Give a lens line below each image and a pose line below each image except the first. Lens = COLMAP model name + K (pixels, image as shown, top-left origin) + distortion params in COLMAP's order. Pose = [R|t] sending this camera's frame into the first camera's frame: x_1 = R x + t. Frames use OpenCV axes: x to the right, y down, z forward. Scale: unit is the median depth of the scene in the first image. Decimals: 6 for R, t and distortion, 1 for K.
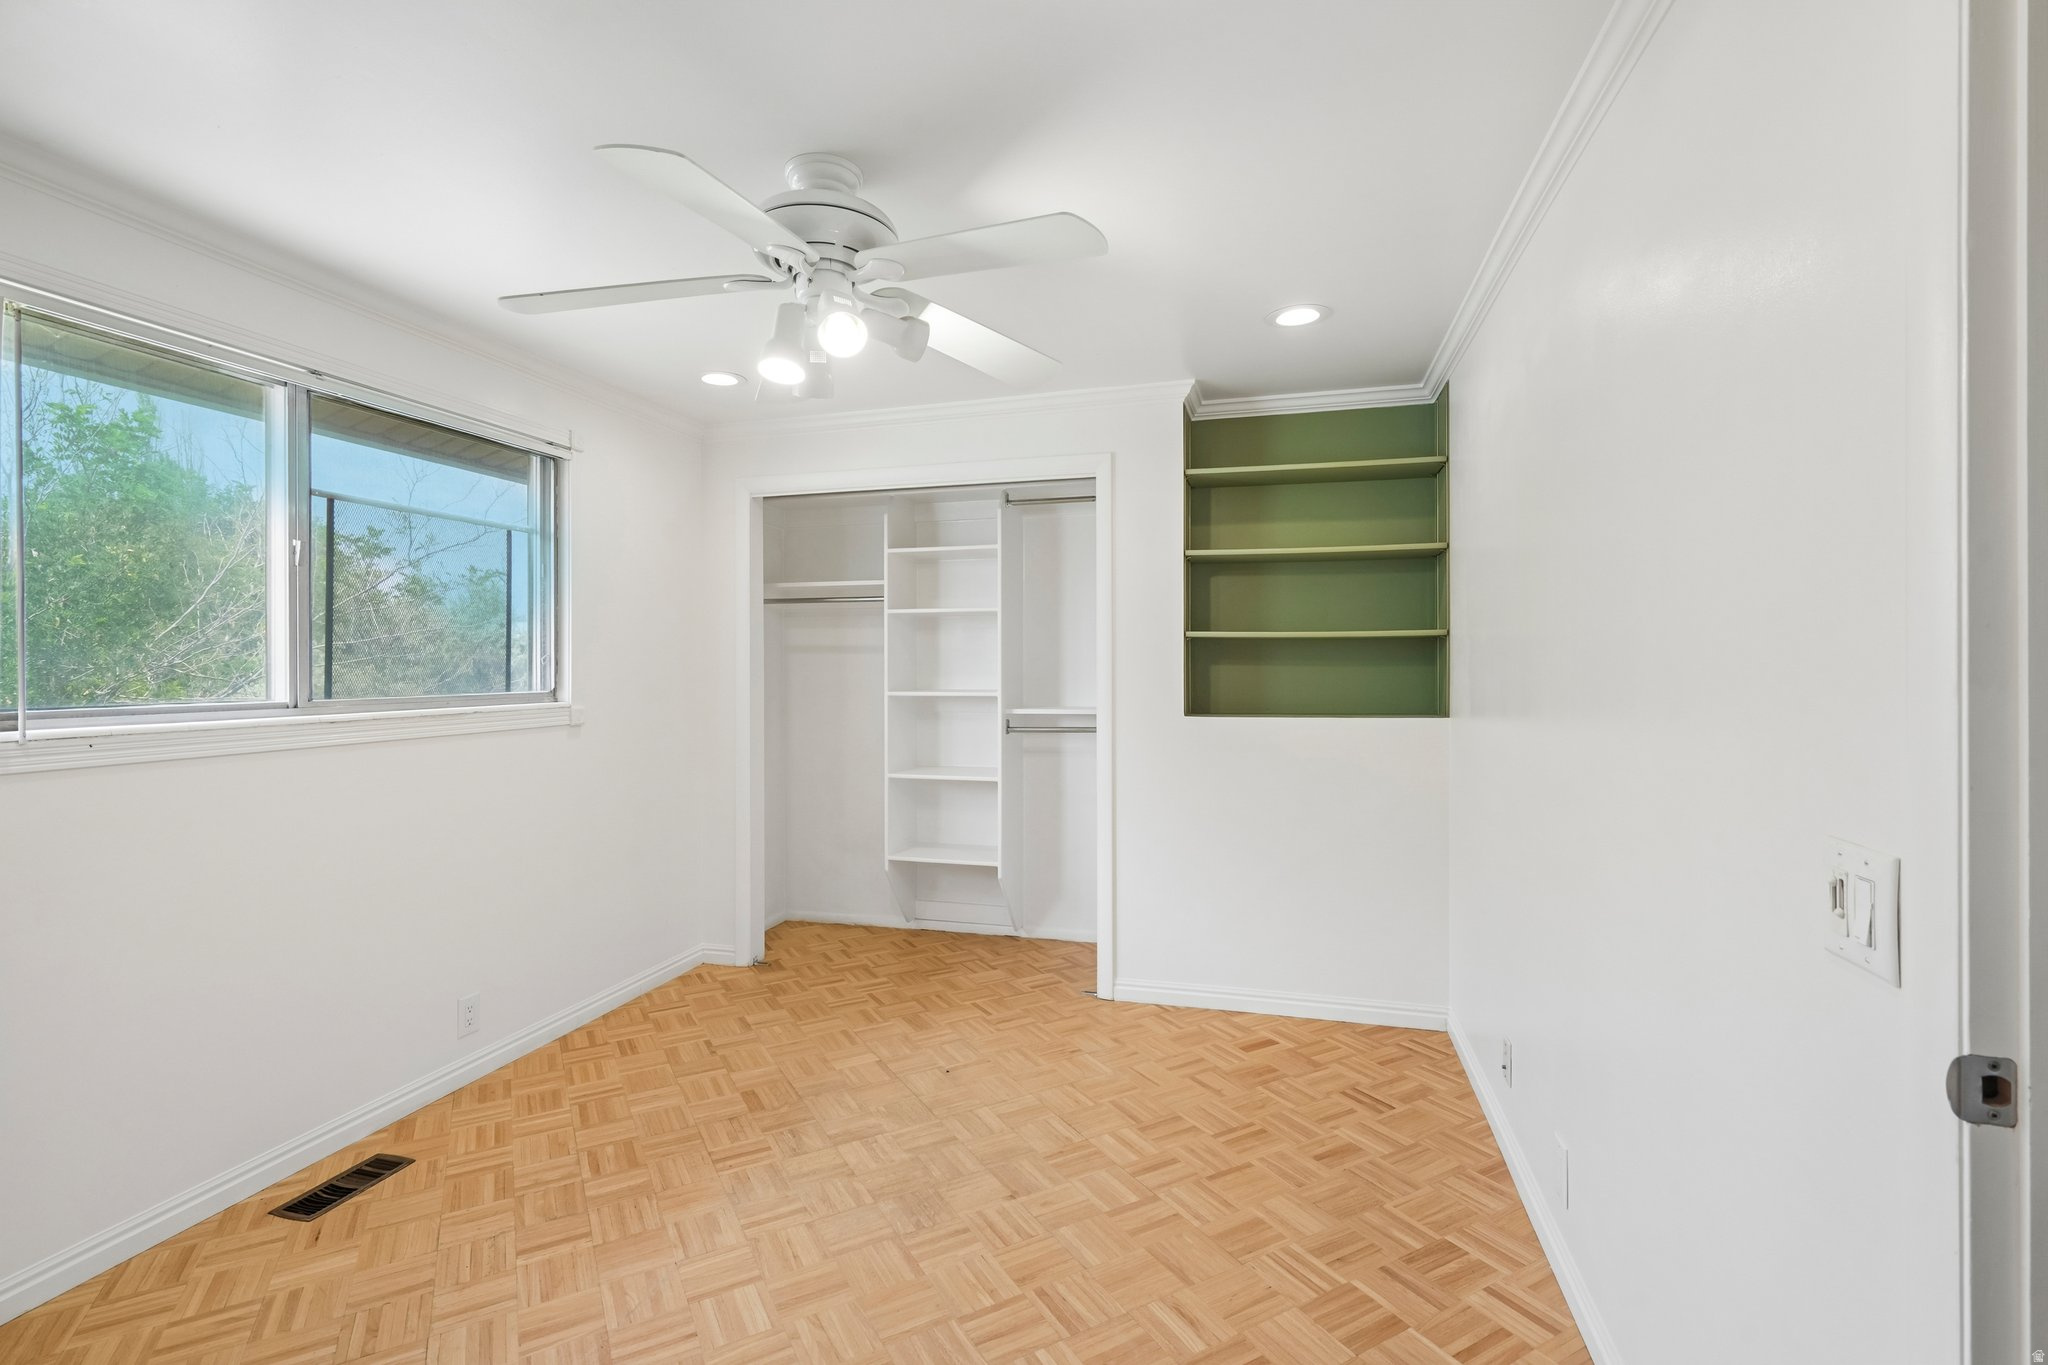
lens RADIAL K [[925.2, 0, 1065.6], [0, 925.2, 669.1], [0, 0, 1]] dist [-0.005752, 0.004133]
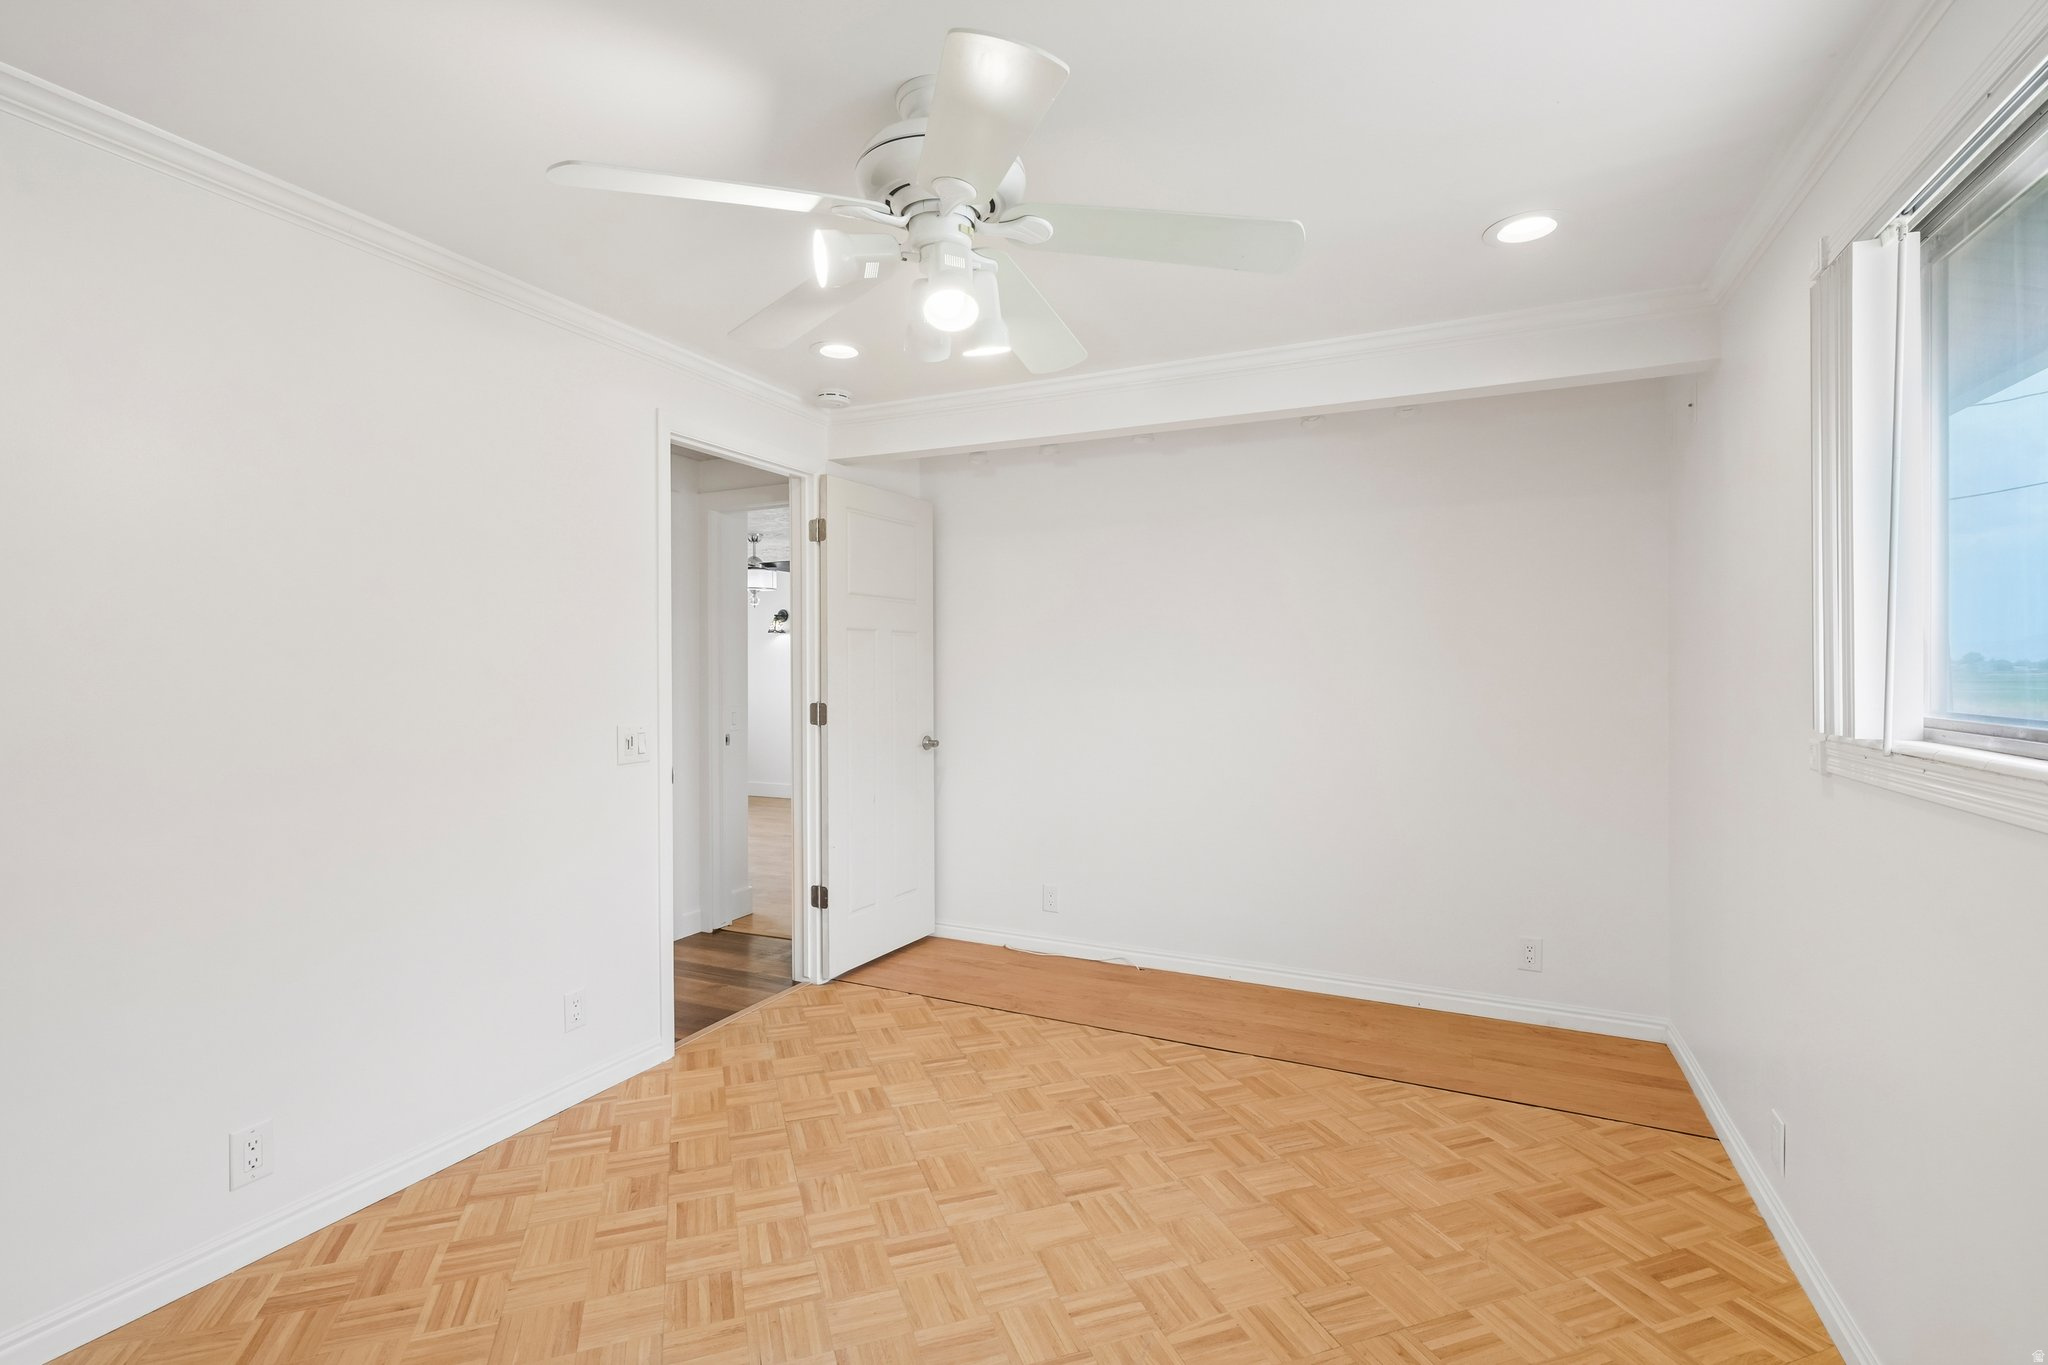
lens RADIAL K [[925.2, 0, 1027.5], [0, 925.2, 673.1], [0, 0, 1]] dist [-0.005752, 0.004133]
pose [[-0.980638, -0.003126, 0.195806, -0.309226], [-0.001987, 0.999980, 0.006010, 0.002360], [-0.195821, 0.005504, -0.980624, 1.125826]]
